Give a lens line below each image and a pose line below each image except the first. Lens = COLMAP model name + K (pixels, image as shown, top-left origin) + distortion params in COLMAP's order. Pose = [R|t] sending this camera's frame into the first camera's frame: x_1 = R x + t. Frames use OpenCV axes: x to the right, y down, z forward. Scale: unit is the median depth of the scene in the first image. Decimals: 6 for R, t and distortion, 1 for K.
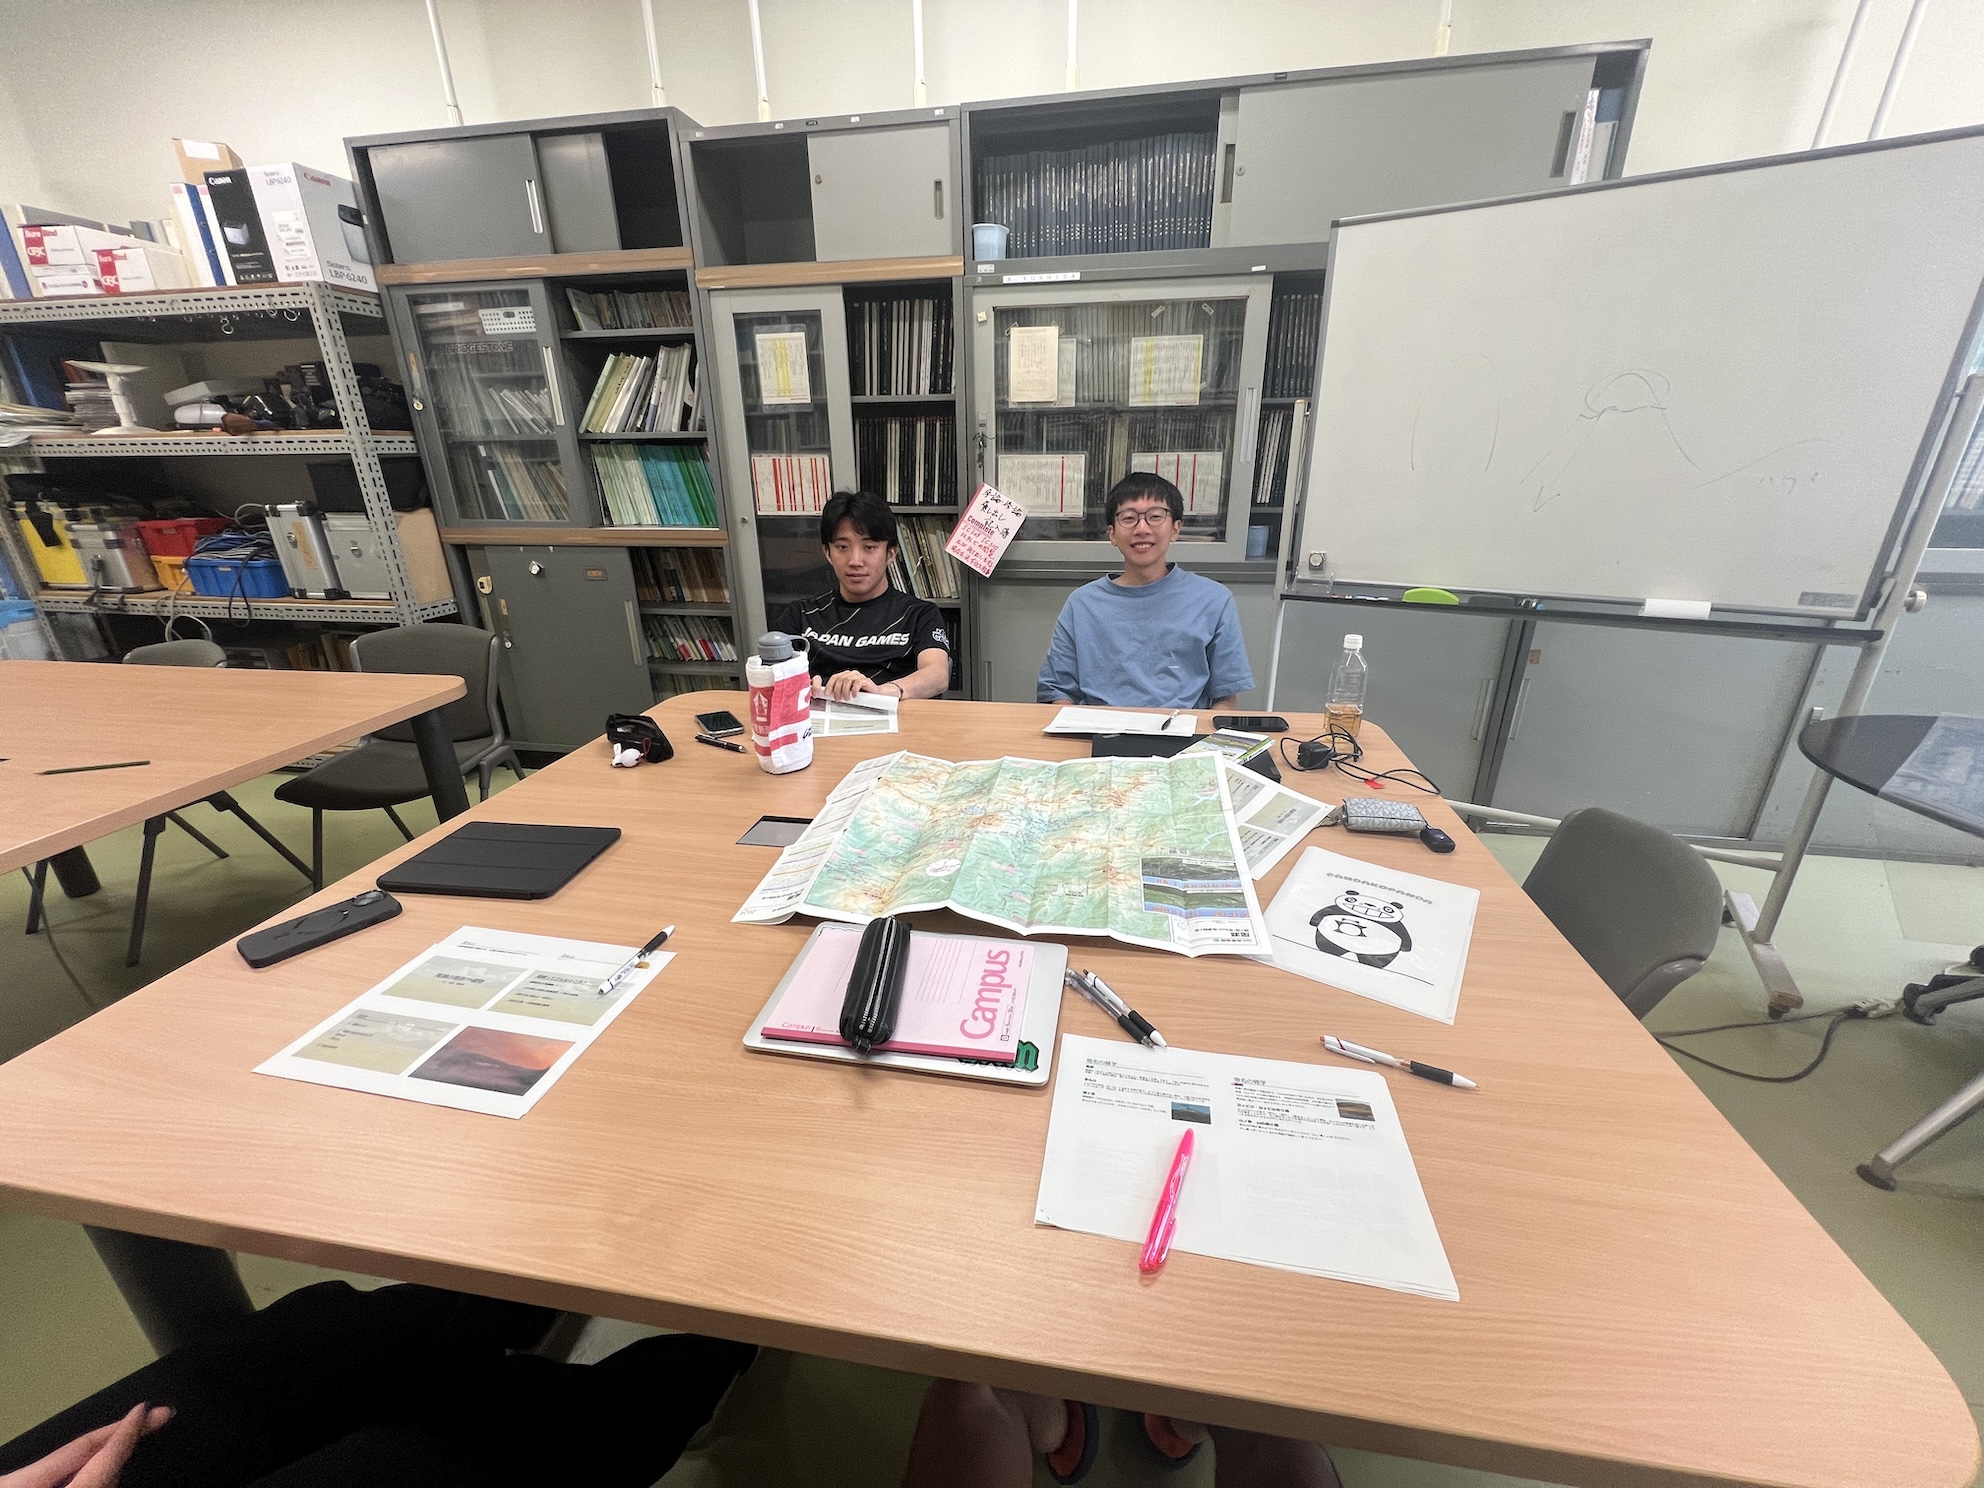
lens RADIAL K [[807.3, 0, 989.4], [0, 807.3, 746.9], [0, 0, 1]] dist [-0.011447, -0.000082]
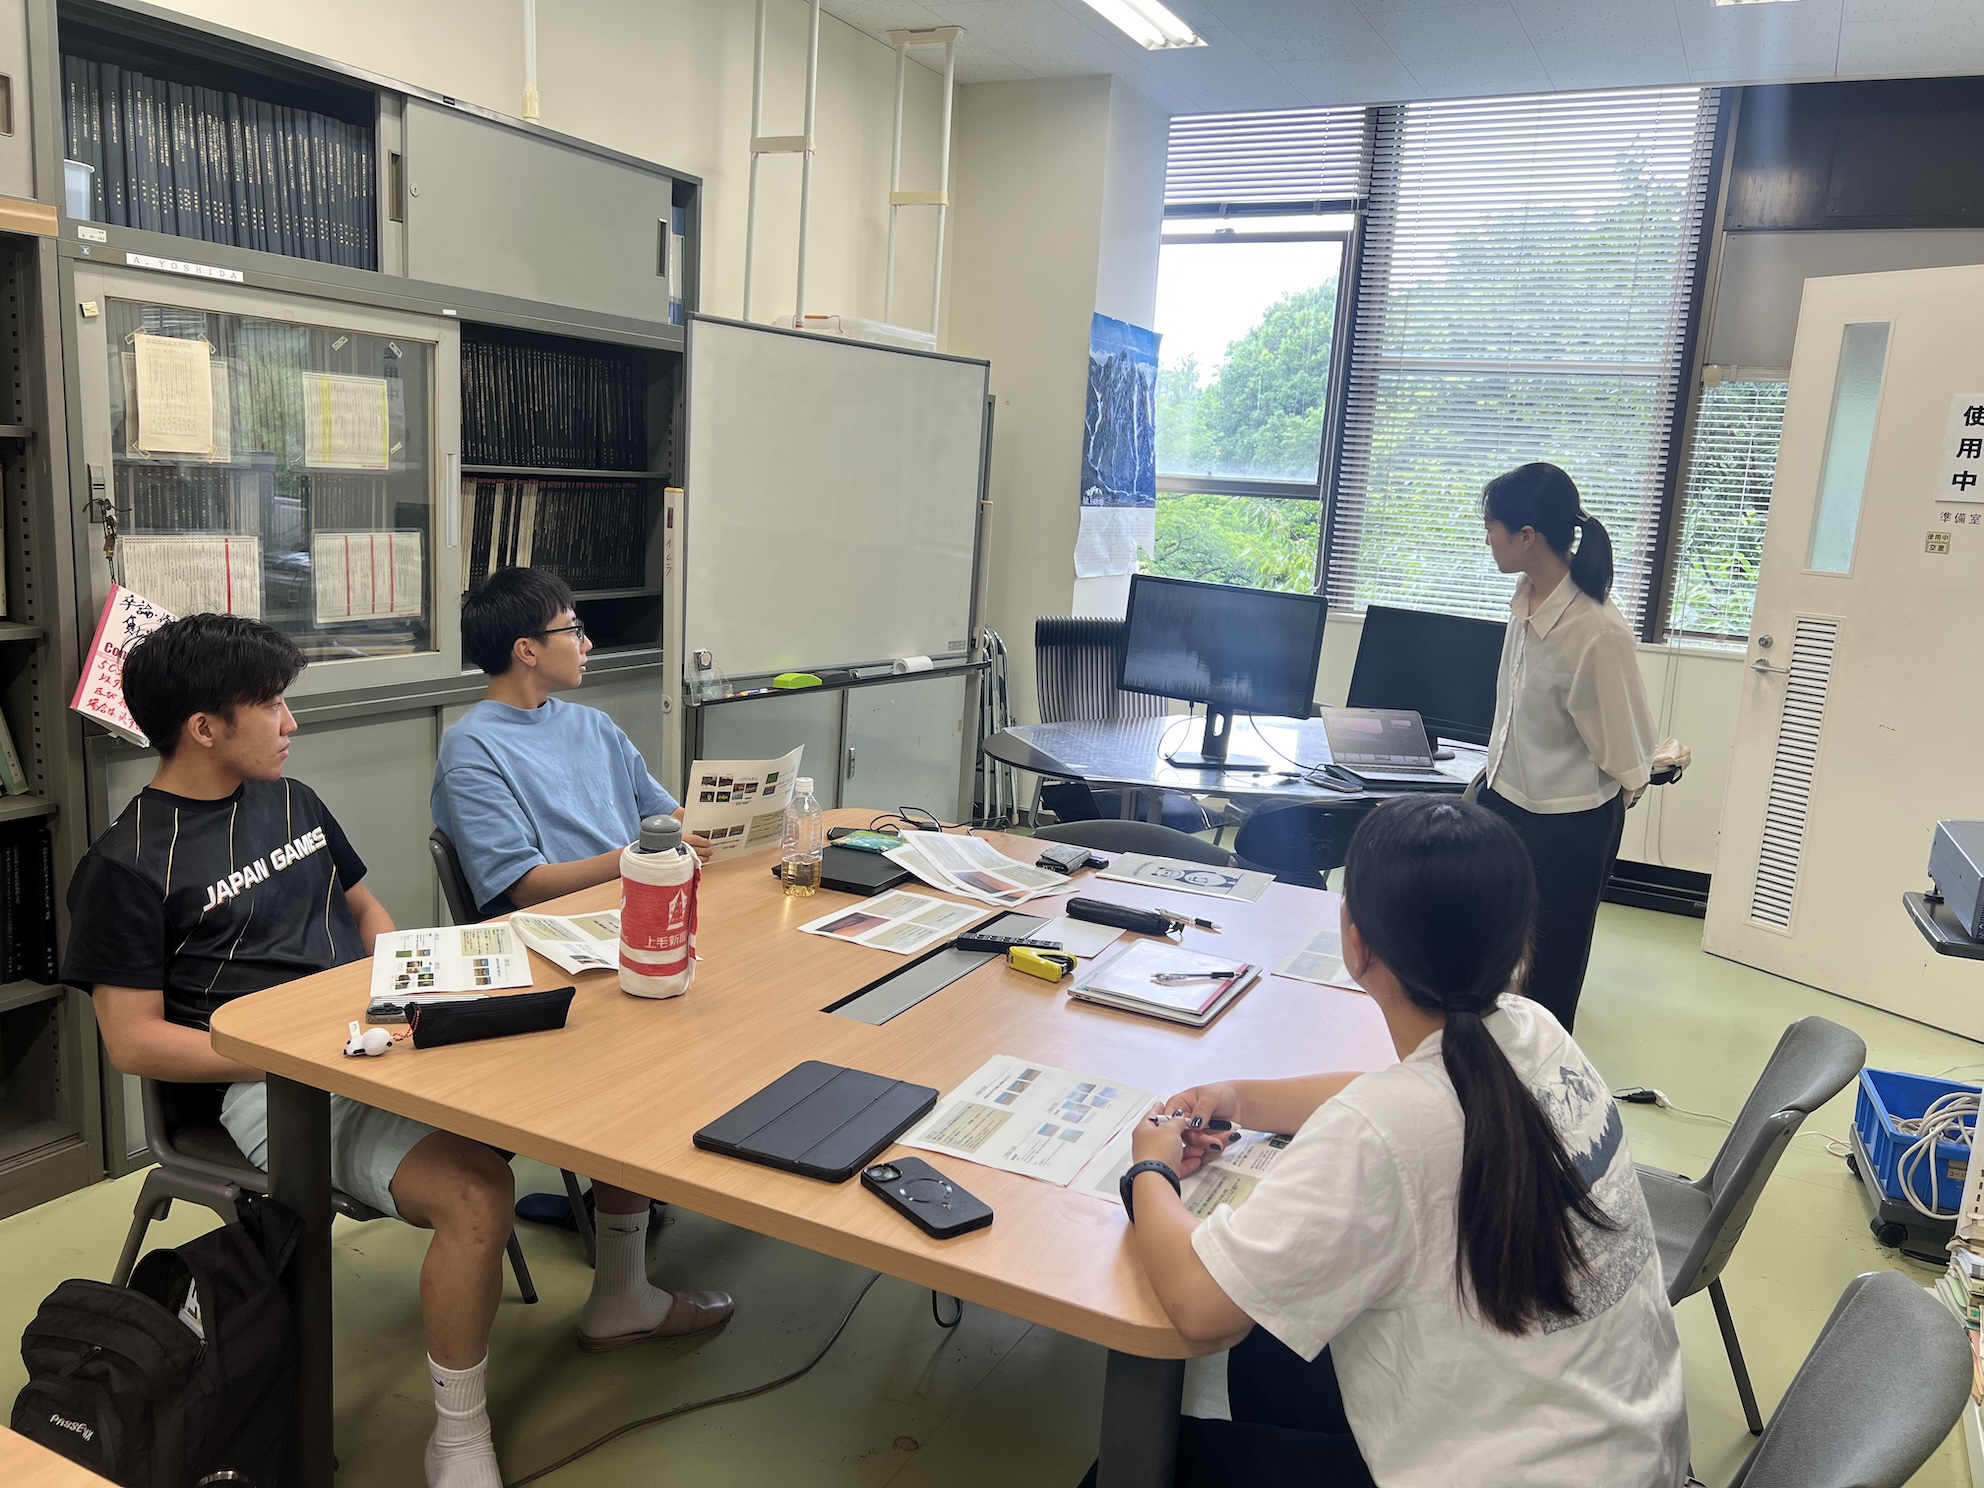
lens RADIAL K [[1479.2, 0, 990.6], [0, 1479.2, 749.9], [0, 0, 1]] dist [0.002197, -0.002978]
pose [[0.267343, -0.145741, 0.952516, -0.912068], [0.296706, 0.952920, 0.062526, -0.109855], [-0.916784, 0.265902, 0.297999, 0.179057]]
